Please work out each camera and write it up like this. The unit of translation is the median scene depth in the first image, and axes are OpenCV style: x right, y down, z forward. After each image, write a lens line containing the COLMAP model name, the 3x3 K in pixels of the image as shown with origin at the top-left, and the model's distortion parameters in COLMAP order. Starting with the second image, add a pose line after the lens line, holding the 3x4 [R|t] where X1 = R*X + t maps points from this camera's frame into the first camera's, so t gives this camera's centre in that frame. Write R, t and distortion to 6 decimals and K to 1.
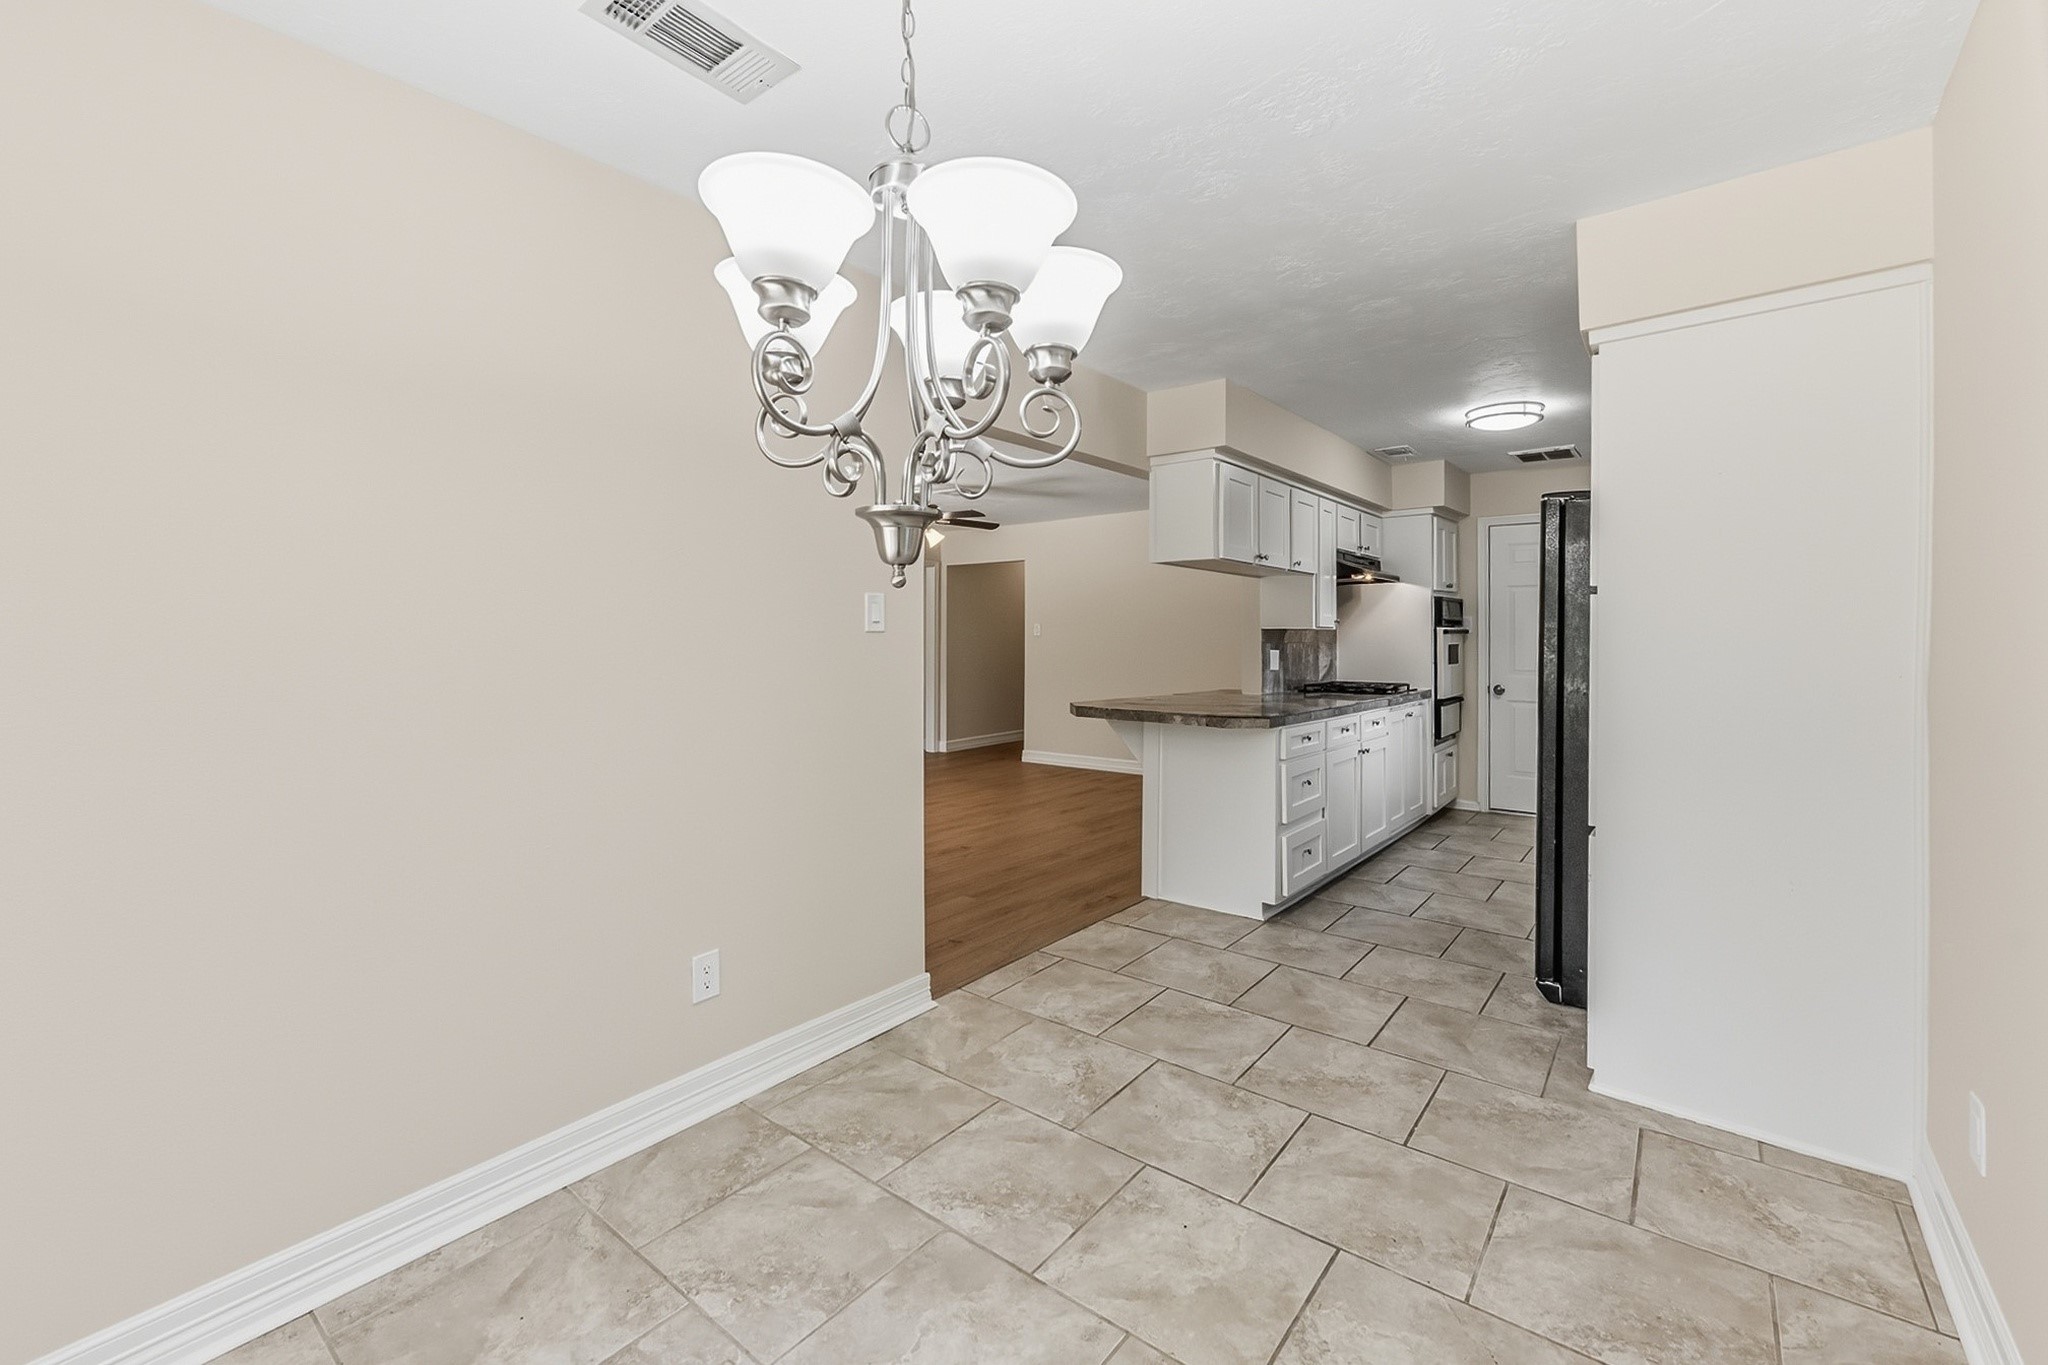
lens RADIAL K [[848.4, 0, 1025.7], [0, 848.4, 637.3], [0, 0, 1]] dist [-0.000180, 0.000390]
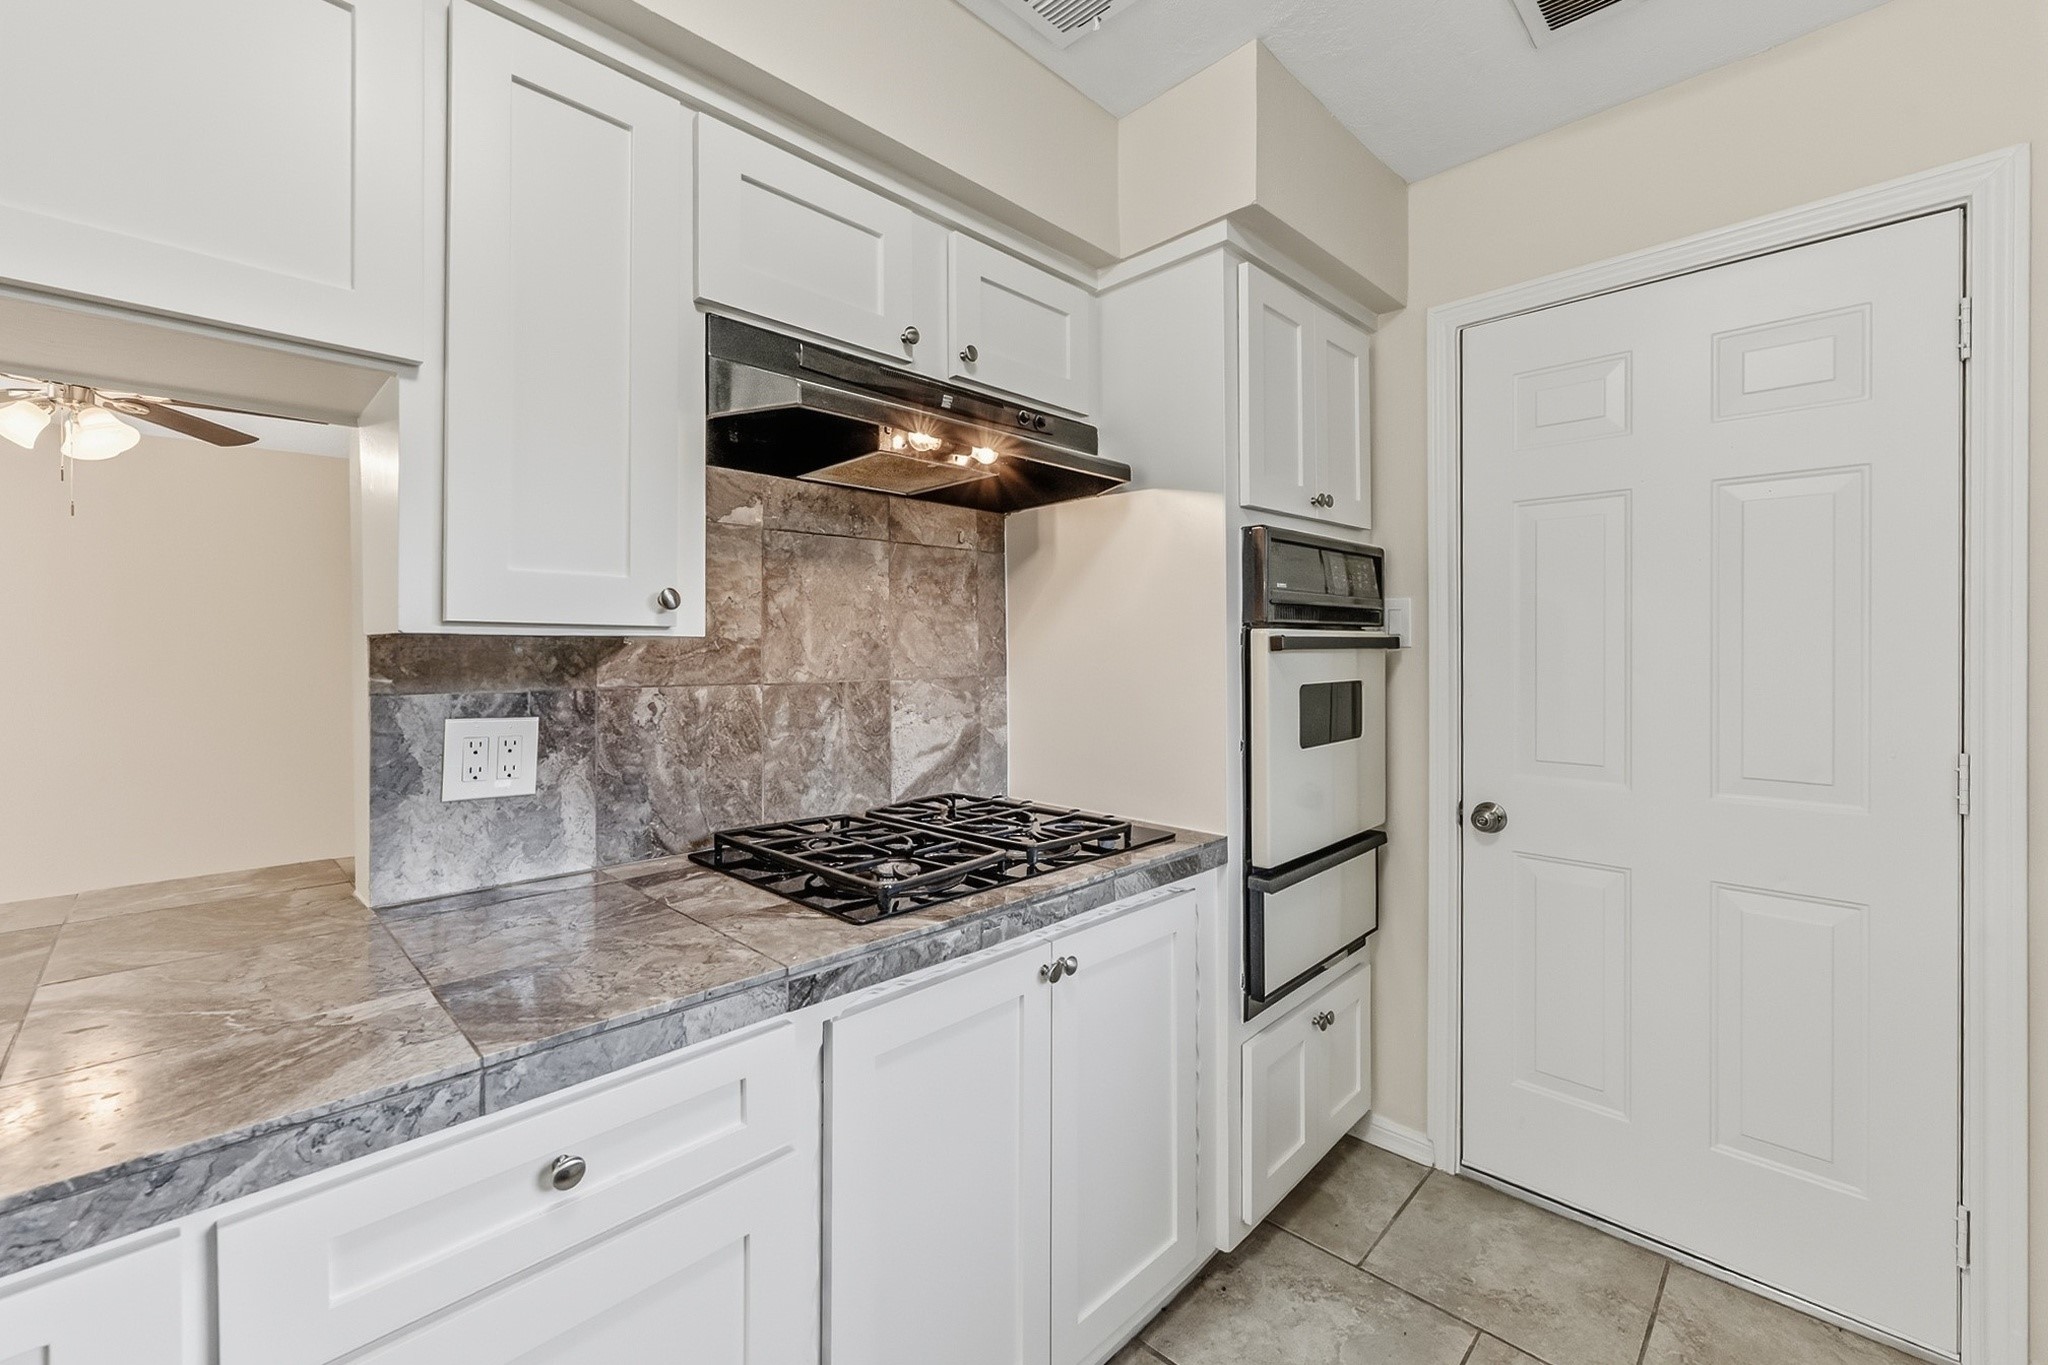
lens RADIAL K [[834.9, 0, 1031.1], [0, 834.9, 646.6], [0, 0, 1]] dist [-0.000321, 0.000135]
pose [[0.995613, -0.003173, -0.093515, 0.795189], [0.002893, 0.999991, -0.003129, -0.007935], [0.093524, 0.002845, 0.995613, 1.275873]]
